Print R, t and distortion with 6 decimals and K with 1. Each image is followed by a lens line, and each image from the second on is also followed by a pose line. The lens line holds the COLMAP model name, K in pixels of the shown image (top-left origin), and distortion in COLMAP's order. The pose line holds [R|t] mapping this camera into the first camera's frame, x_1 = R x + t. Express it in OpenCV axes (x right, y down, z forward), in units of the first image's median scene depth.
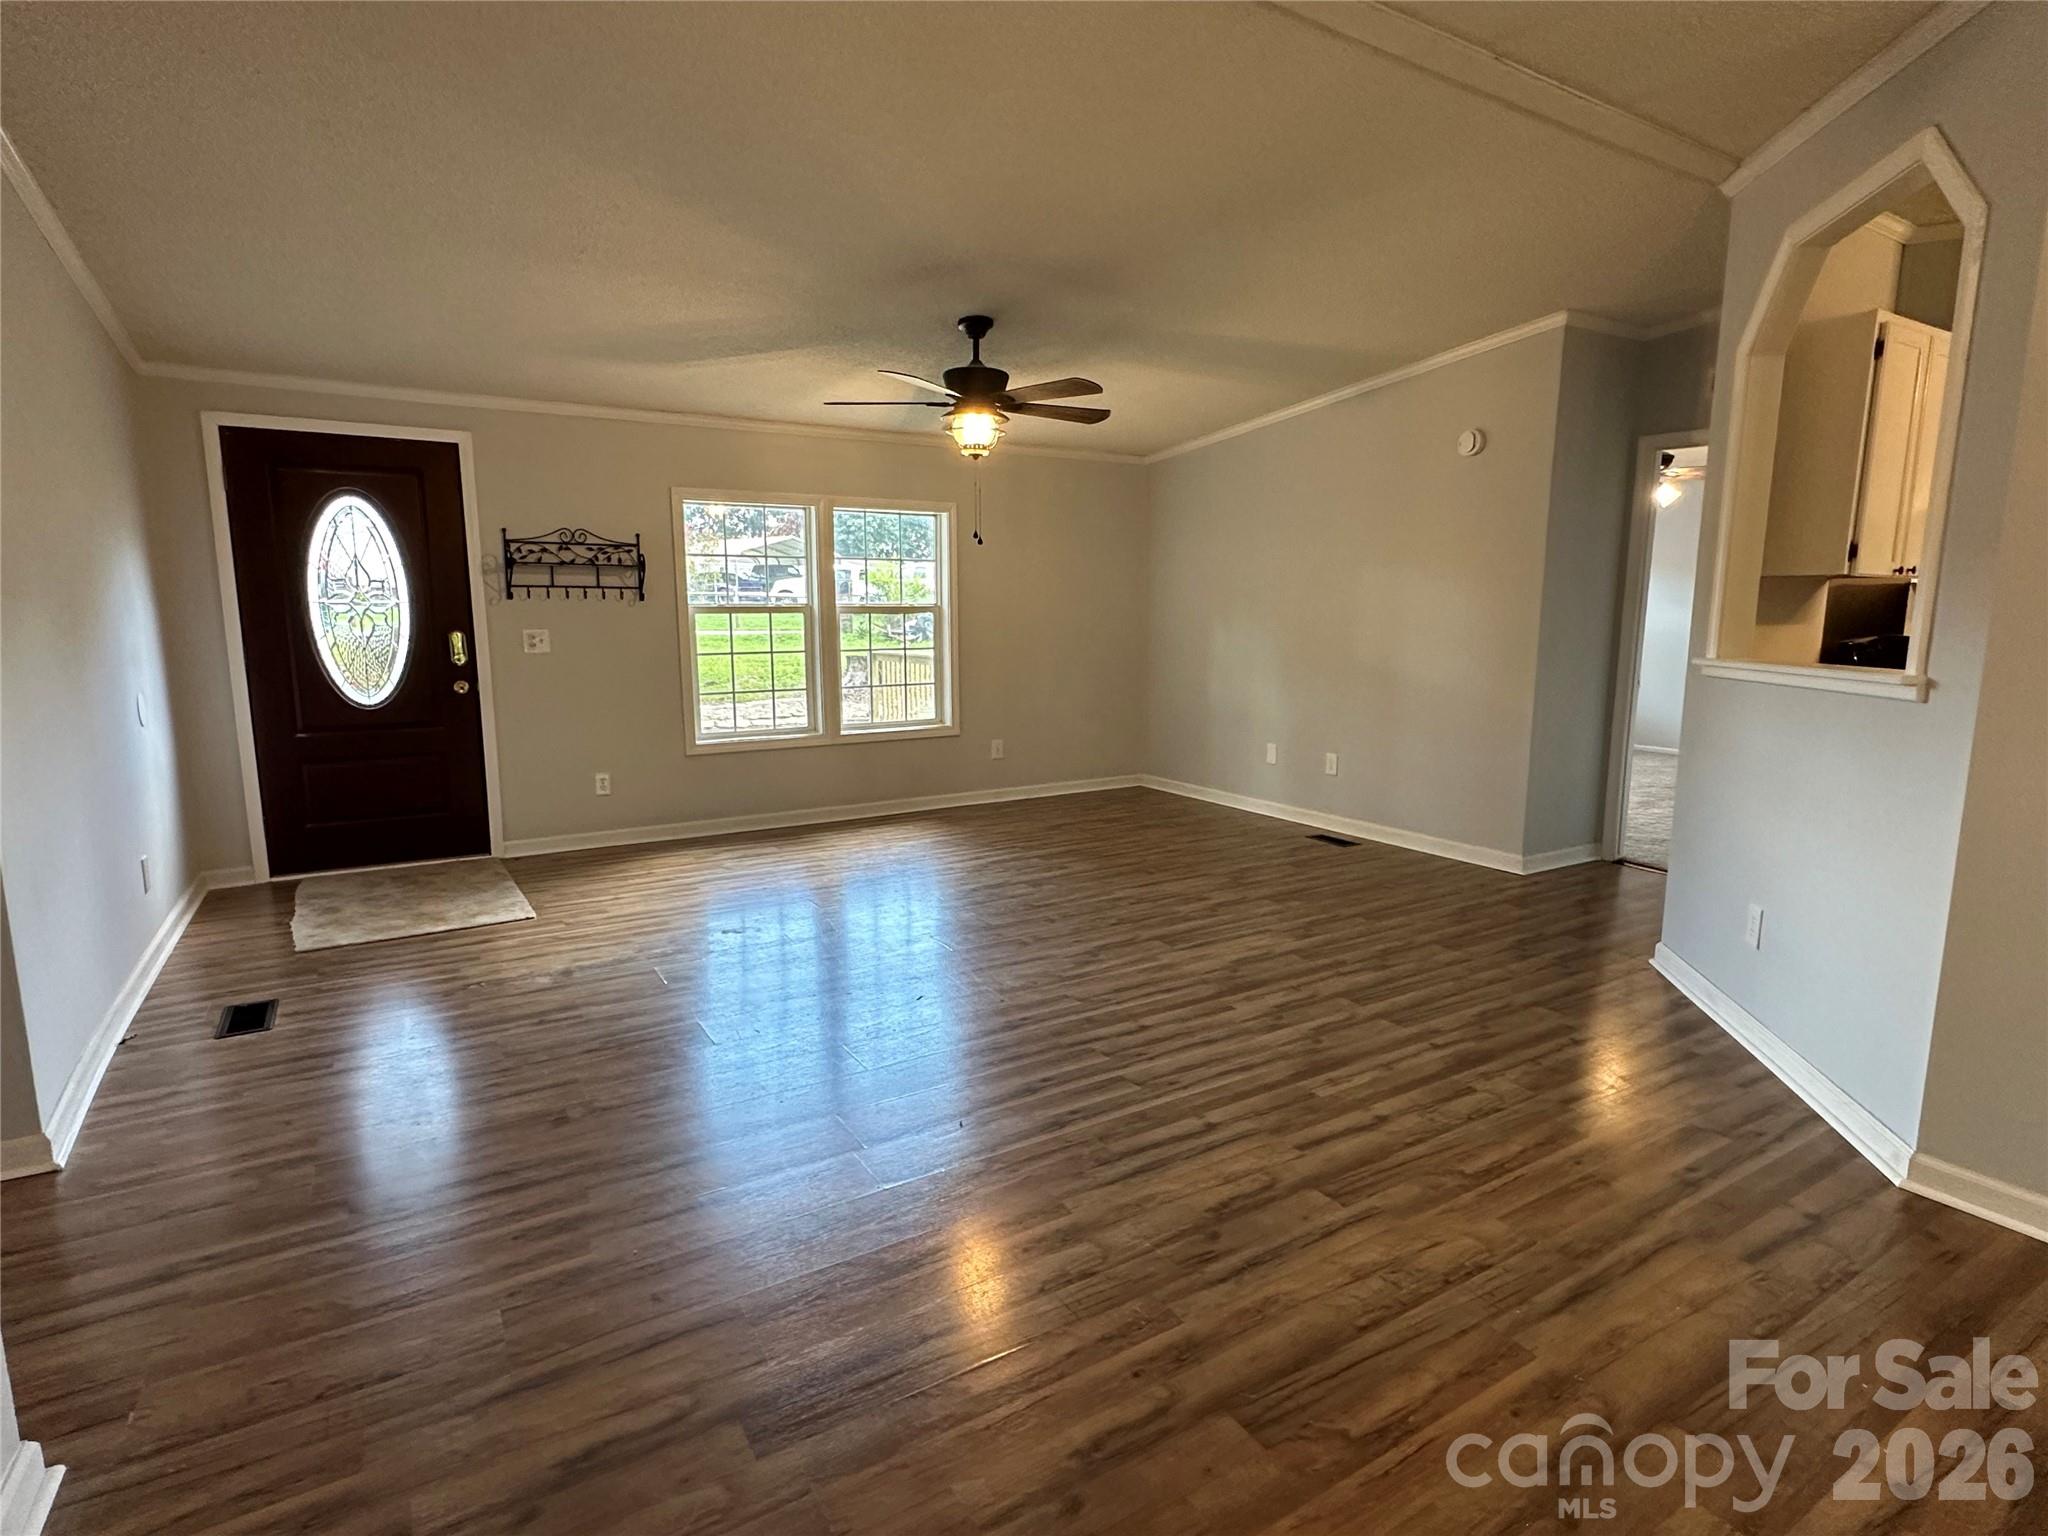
lens RADIAL K [[1042.7, 0, 1024.0], [0, 1042.7, 768.0], [0, 0, 1]] dist [-0.010651, -0.000165]
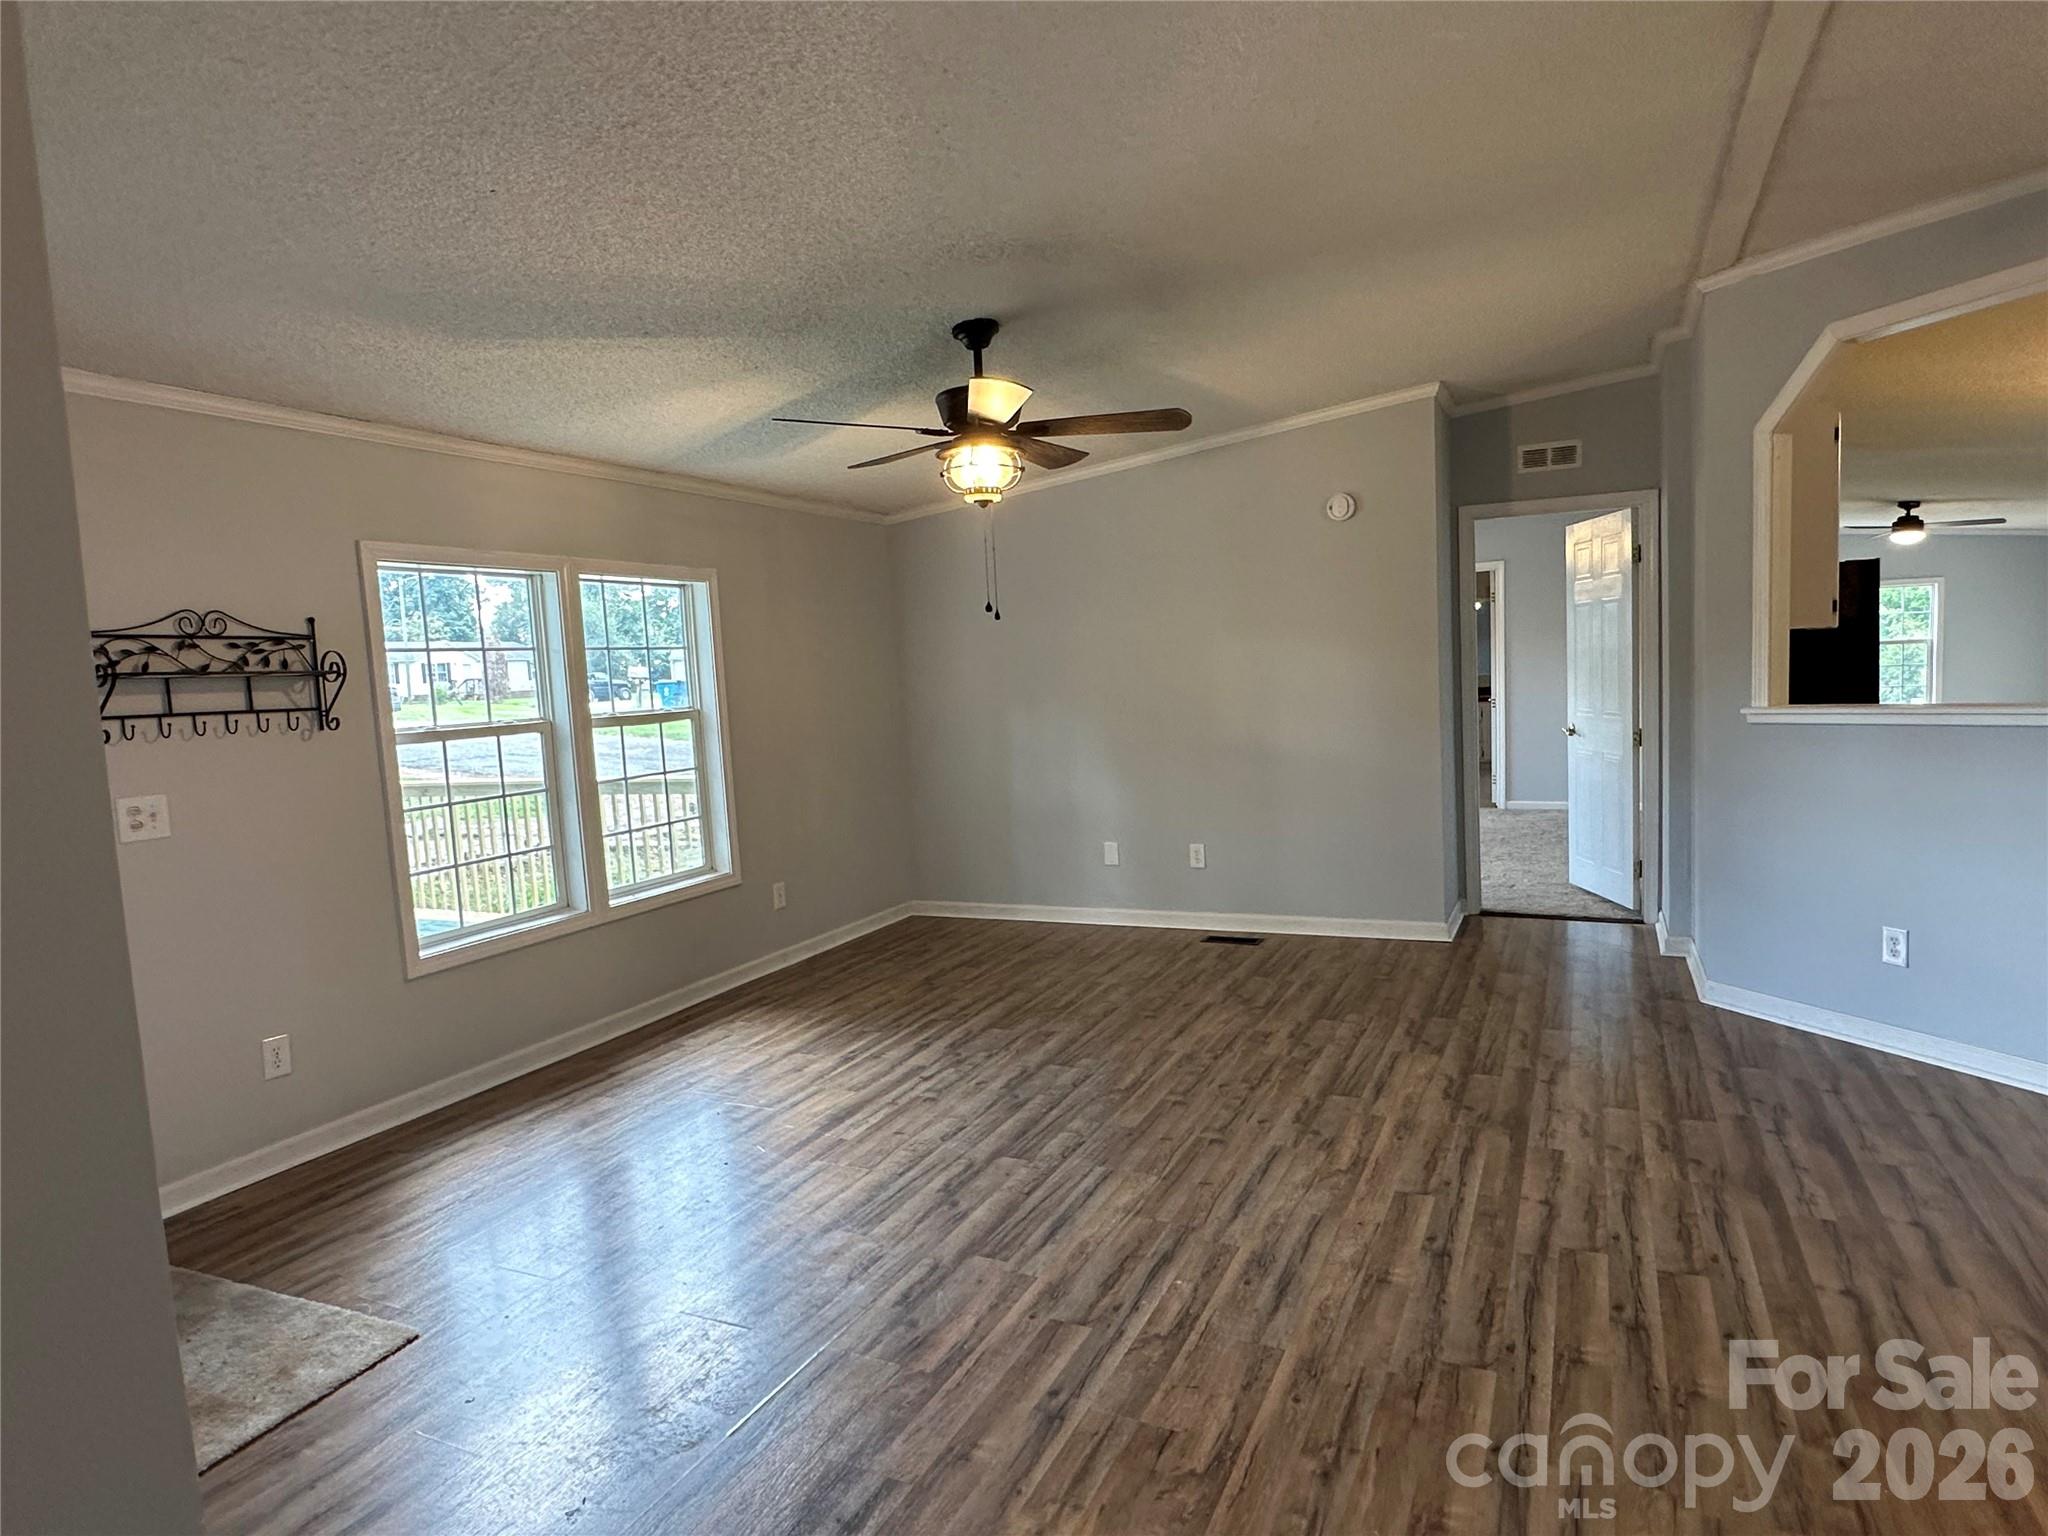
lens RADIAL K [[1172.3, 0, 1024.0], [0, 1172.3, 768.0], [0, 0, 1]] dist [-0.005022, -0.001027]
pose [[0.841555, -0.088989, 0.532791, -0.409511], [0.135771, 0.989519, -0.049180, -0.056293], [-0.522831, 0.113725, 0.844816, 0.251630]]
